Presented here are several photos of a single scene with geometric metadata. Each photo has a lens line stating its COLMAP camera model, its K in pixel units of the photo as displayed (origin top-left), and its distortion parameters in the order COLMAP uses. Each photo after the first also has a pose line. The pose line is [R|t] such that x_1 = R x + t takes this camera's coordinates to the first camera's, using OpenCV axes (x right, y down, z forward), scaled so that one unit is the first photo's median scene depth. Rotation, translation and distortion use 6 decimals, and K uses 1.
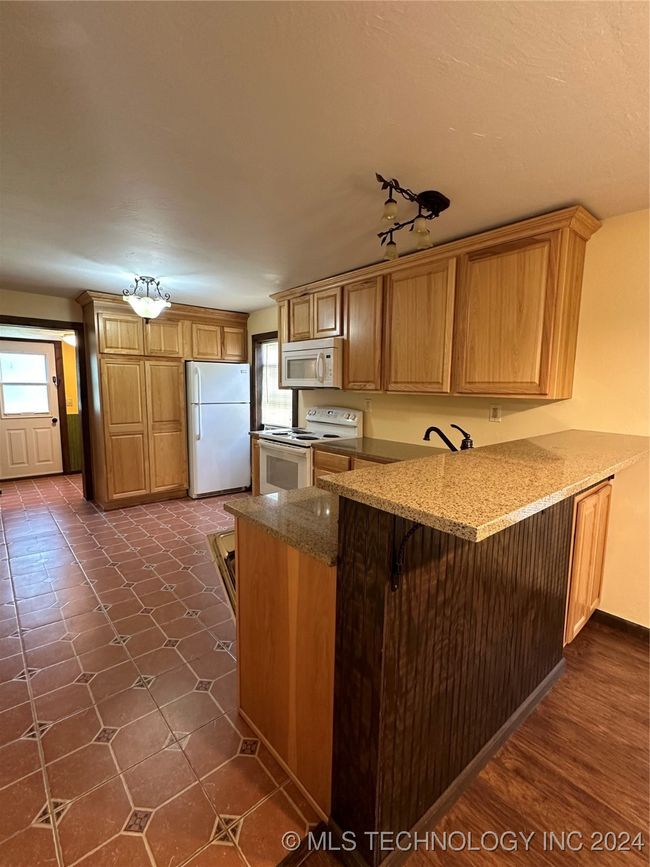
lens RADIAL K [[392.1, 0, 324.9], [0, 392.1, 430.7], [0, 0, 1]] dist [0.002868, -0.000343]
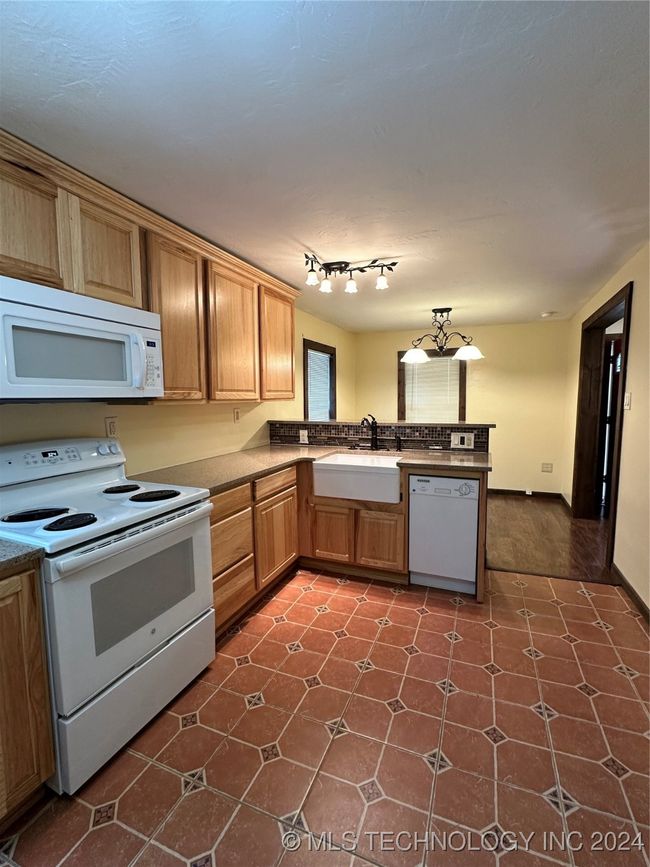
lens RADIAL K [[392.1, 0, 324.0], [0, 392.1, 431.8], [0, 0, 1]] dist [0.002868, -0.000343]
pose [[-0.446753, -0.087990, 0.890320, -0.474799], [0.110724, 0.982063, 0.152617, -0.093710], [-0.887779, 0.166762, -0.428997, 0.795259]]
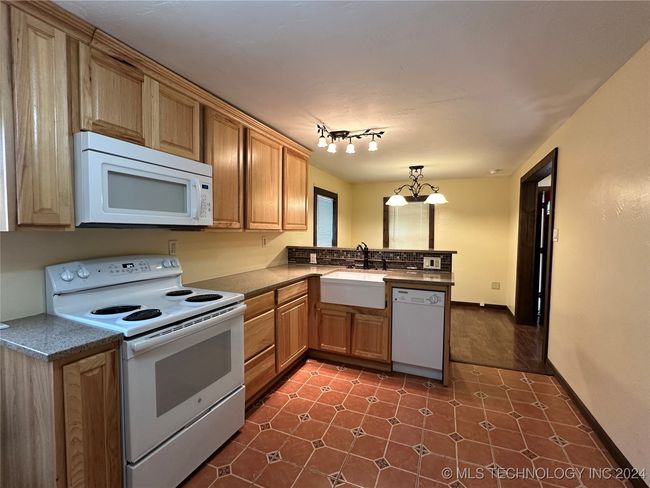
lens RADIAL K [[294.0, 0, 324.3], [0, 294.0, 242.8], [0, 0, 1]] dist [0.002868, -0.000343]
pose [[-0.437503, -0.050954, 0.897772, -0.478818], [0.095305, 0.990142, 0.102641, -0.088476], [-0.894152, 0.130468, -0.428334, 0.803237]]
